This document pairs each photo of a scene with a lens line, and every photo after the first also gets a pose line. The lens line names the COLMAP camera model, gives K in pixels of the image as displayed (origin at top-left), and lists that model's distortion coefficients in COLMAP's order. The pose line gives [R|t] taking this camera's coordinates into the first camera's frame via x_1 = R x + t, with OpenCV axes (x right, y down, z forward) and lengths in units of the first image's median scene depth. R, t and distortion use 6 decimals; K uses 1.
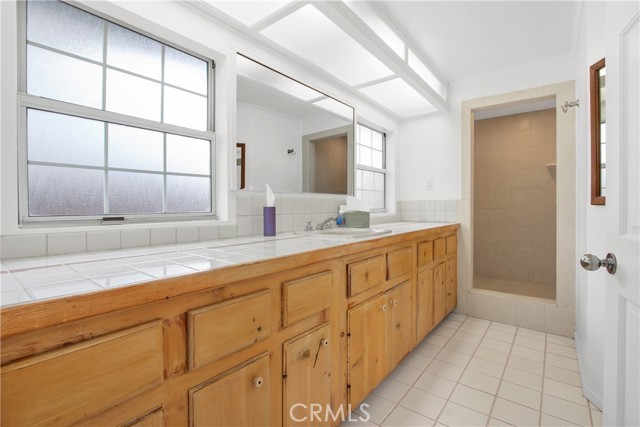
lens RADIAL K [[293.6, 0, 318.6], [0, 293.6, 207.7], [0, 0, 1]] dist [-0.001309, -0.000135]
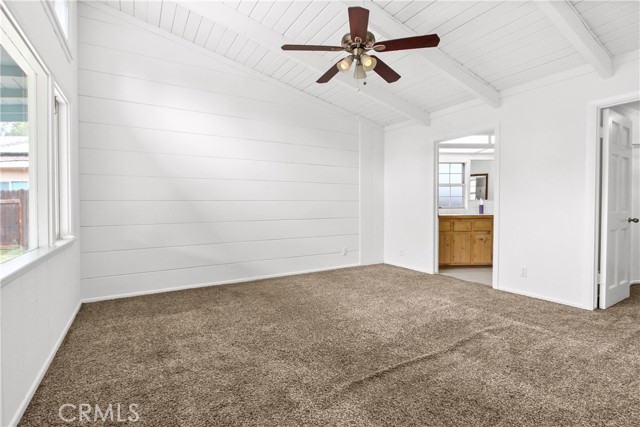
lens RADIAL K [[293.6, 0, 318.6], [0, 293.6, 207.7], [0, 0, 1]] dist [-0.001309, -0.000135]
pose [[0.622310, 0.016953, -0.782588, 1.362020], [-0.007014, 0.999846, 0.016082, -0.011687], [0.782740, -0.004519, 0.622333, -2.639230]]
